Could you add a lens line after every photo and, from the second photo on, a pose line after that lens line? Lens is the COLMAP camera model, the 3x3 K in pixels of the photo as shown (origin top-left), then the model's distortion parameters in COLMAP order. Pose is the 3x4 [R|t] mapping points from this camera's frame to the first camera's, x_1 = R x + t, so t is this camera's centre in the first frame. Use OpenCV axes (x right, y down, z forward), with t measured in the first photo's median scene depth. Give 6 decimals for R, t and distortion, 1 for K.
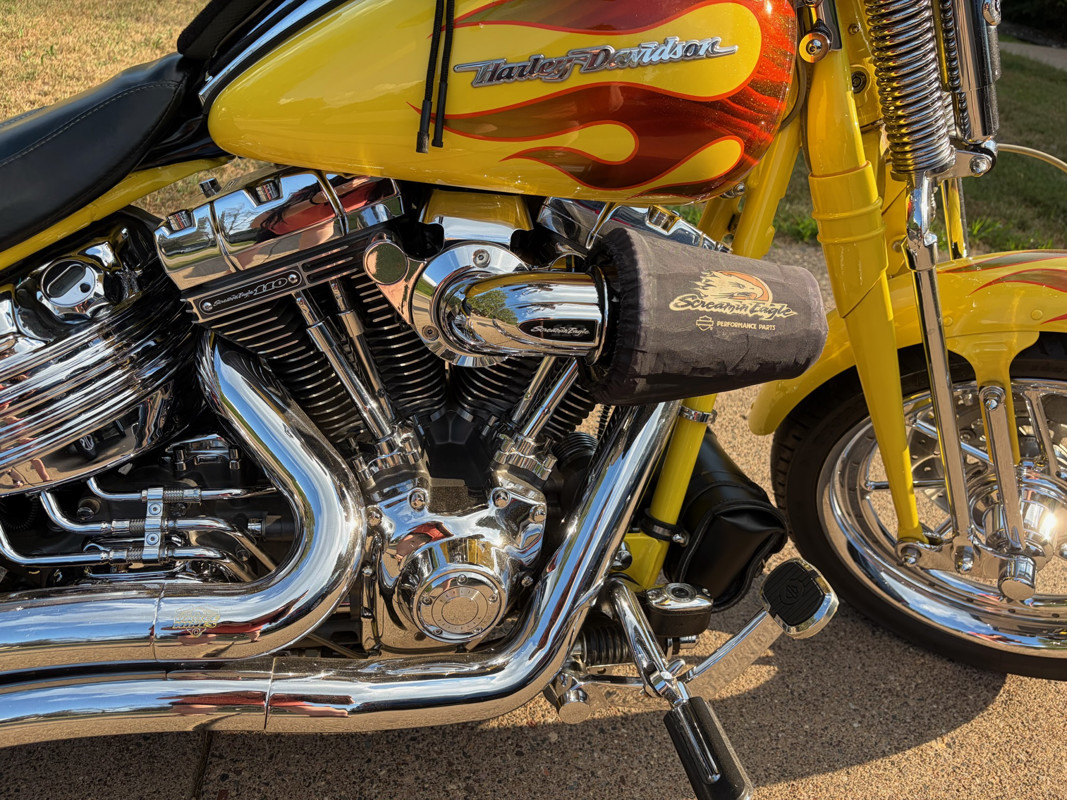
lens RADIAL K [[821.4, 0, 533.5], [0, 821.4, 400.0], [0, 0, 1]] dist [0.079193, -0.108259]
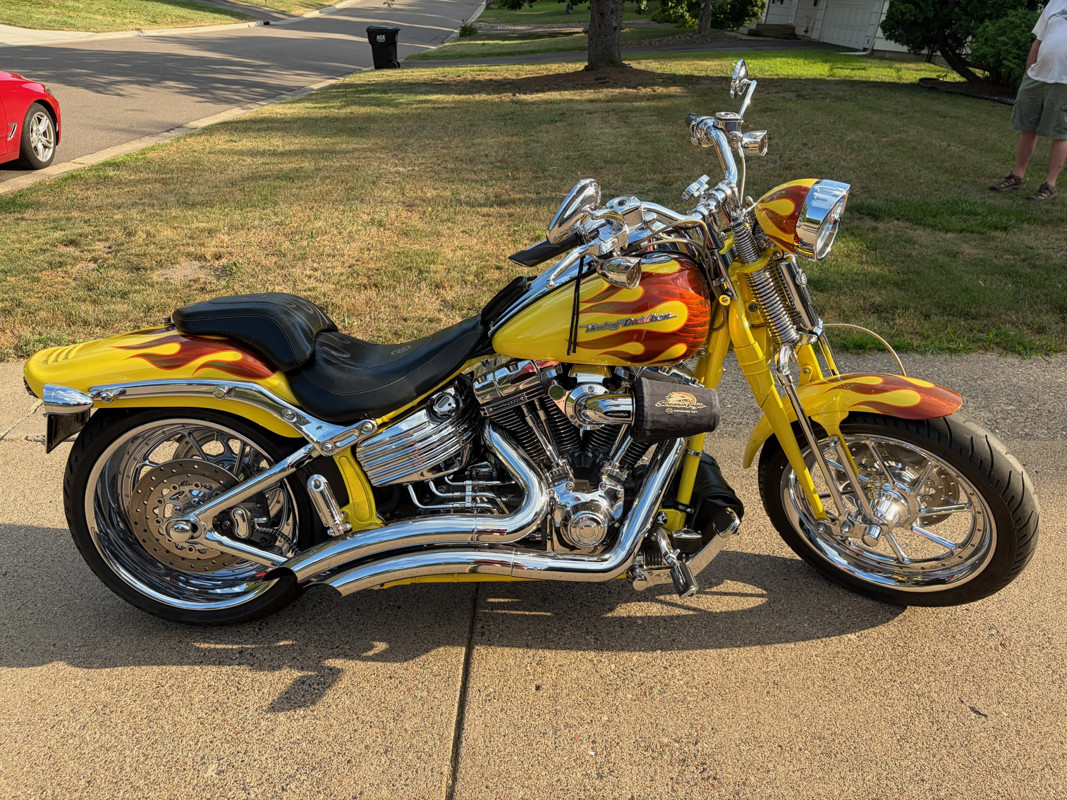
lens RADIAL K [[821.4, 0, 533.5], [0, 821.4, 400.0], [0, 0, 1]] dist [0.079193, -0.108259]
pose [[0.983014, -0.029165, -0.181198, 0.211966], [0.007597, 0.992913, -0.118604, 0.161569], [0.183372, 0.115213, 0.976269, -1.476372]]
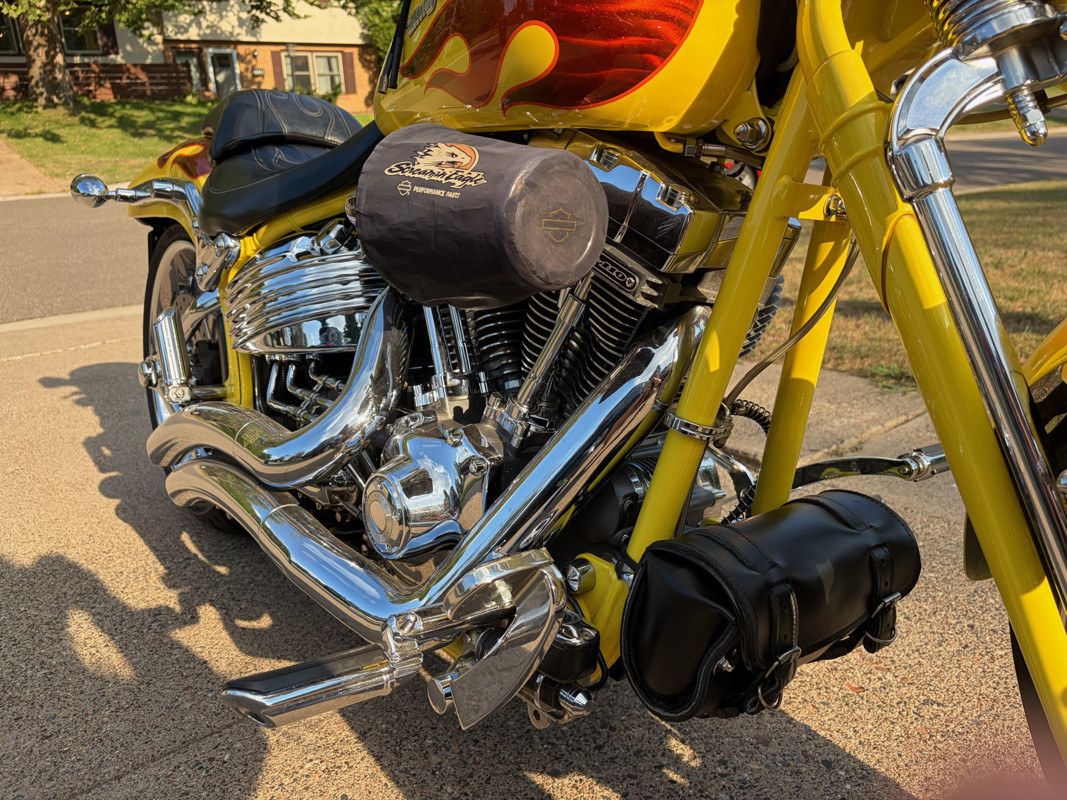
lens RADIAL K [[821.4, 0, 533.5], [0, 821.4, 400.0], [0, 0, 1]] dist [0.079193, -0.108259]
pose [[0.485632, 0.112643, -0.866876, 0.929952], [-0.370569, 0.924680, -0.087442, 0.134746], [0.791733, 0.363702, 0.490796, 0.589096]]
